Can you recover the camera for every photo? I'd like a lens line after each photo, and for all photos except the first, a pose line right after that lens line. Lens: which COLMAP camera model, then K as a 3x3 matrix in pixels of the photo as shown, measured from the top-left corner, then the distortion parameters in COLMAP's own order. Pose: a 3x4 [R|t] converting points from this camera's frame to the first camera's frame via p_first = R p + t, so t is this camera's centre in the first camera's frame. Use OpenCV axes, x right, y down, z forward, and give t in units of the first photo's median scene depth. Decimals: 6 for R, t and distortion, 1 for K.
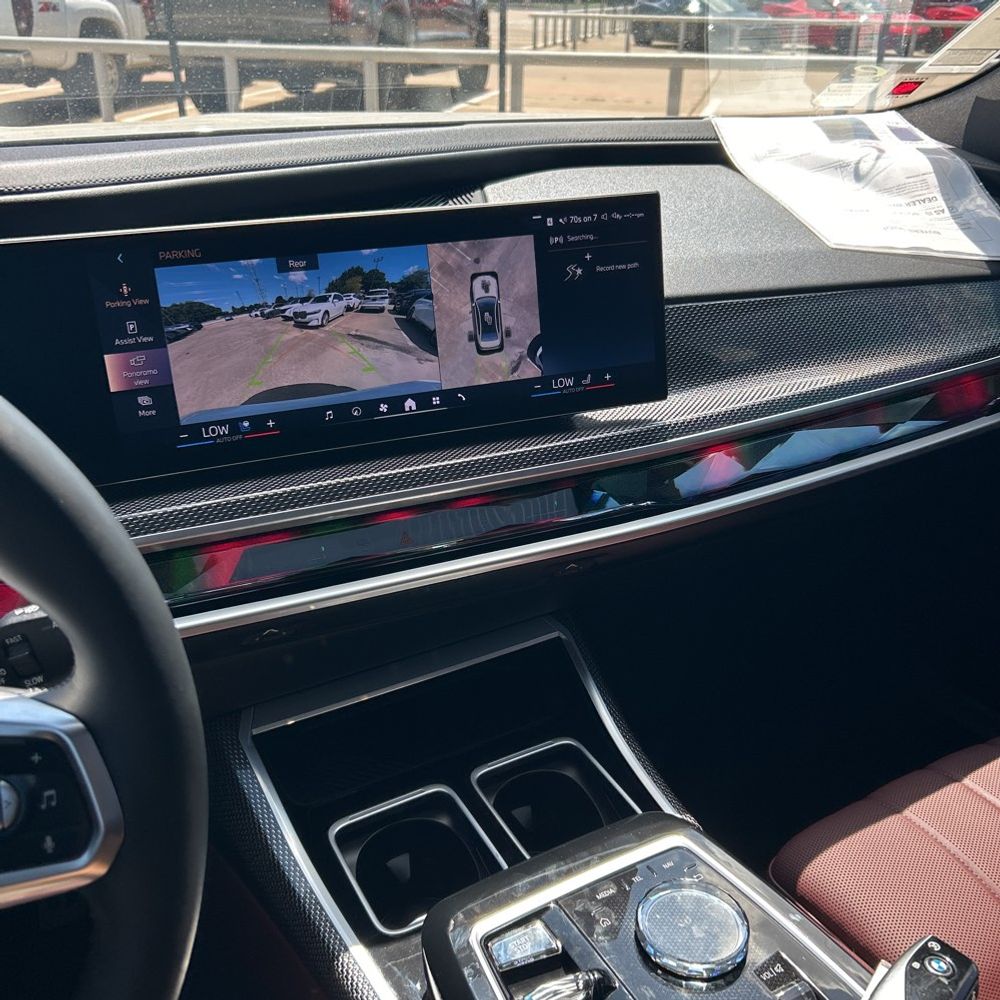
lens RADIAL K [[1016.3, 0, 501.0], [0, 1016.3, 504.6], [0, 0, 1]] dist [0.230760, -0.860564]
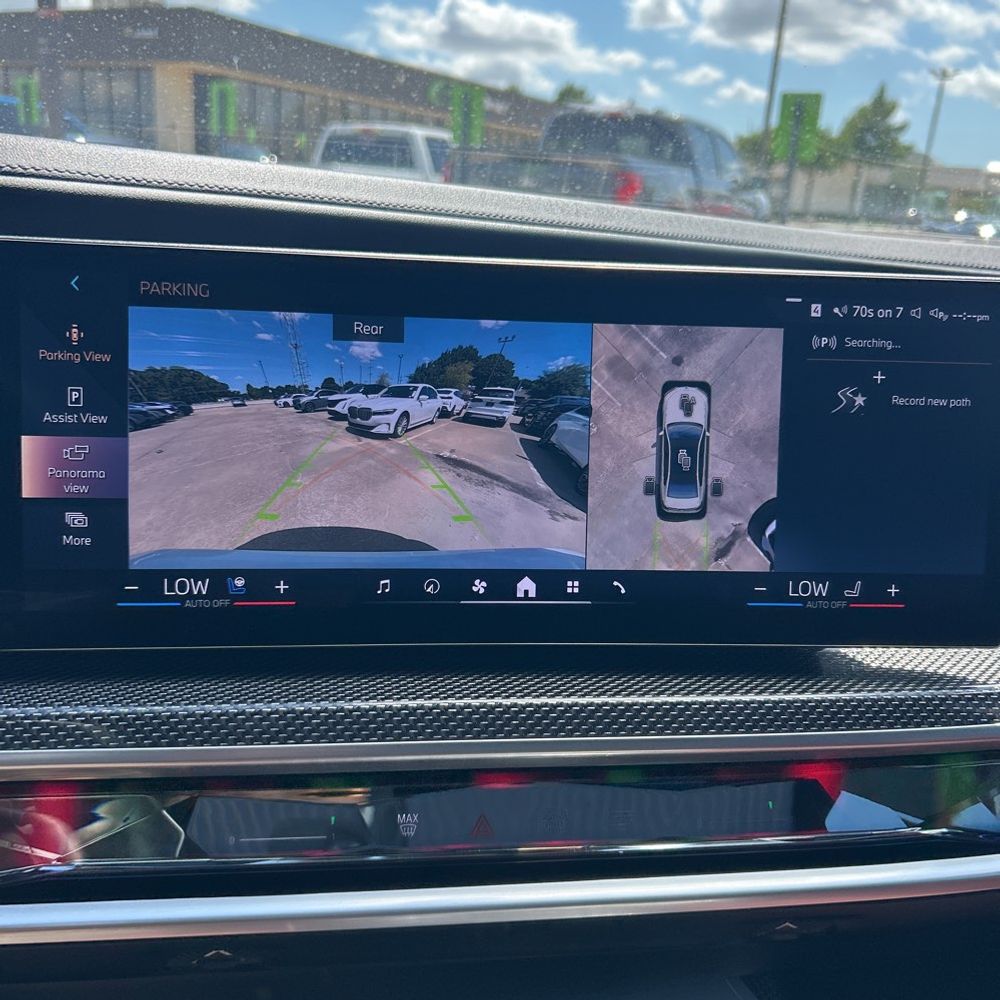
lens RADIAL K [[1021.7, 0, 500.0], [0, 1021.7, 500.0], [0, 0, 1]] dist [0.106977, -0.289454]
pose [[0.964680, 0.123135, -0.232876, 0.024591], [-0.163133, 0.973363, -0.161099, -0.051123], [0.206836, 0.193398, 0.959070, 0.437834]]
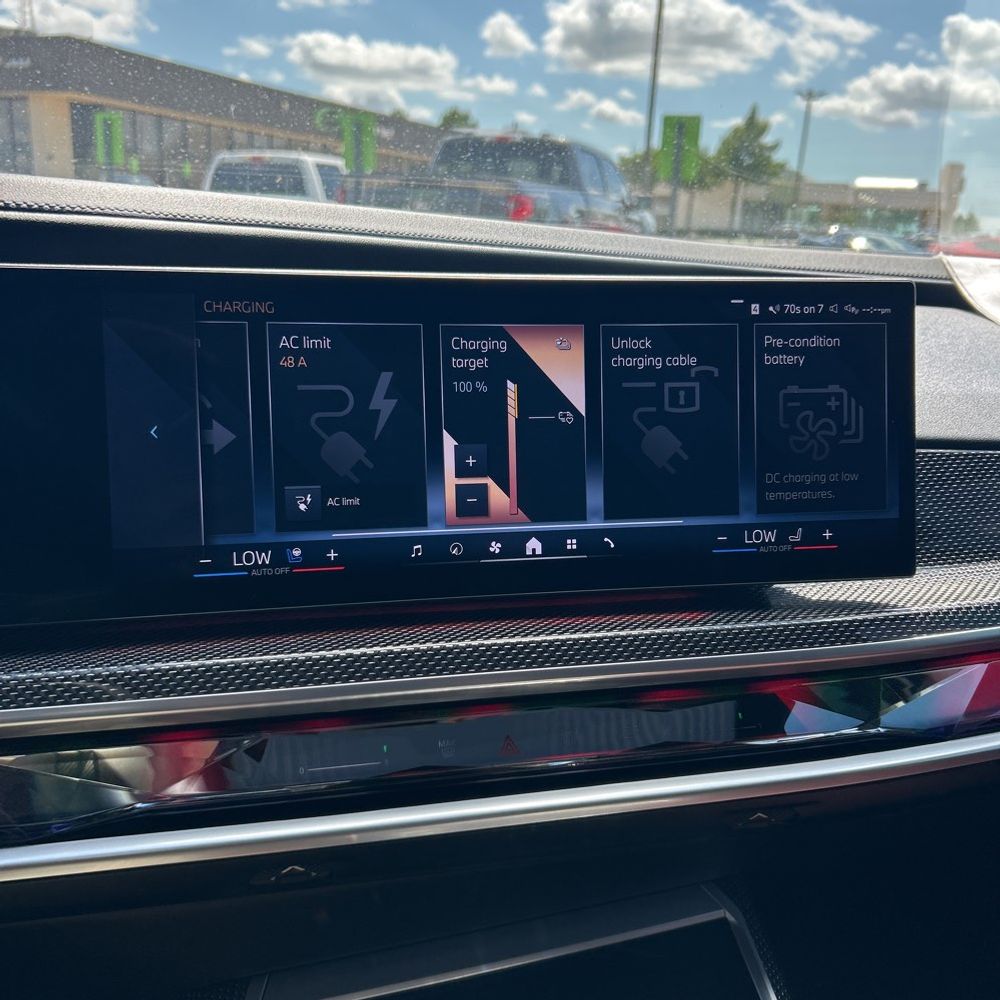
lens RADIAL K [[1021.7, 0, 500.0], [0, 1021.7, 500.0], [0, 0, 1]] dist [0.106977, -0.289454]
pose [[0.987256, 0.070948, -0.142448, -0.015716], [-0.098095, 0.976149, -0.193676, 0.007416], [0.125309, 0.205181, 0.970669, 0.322092]]
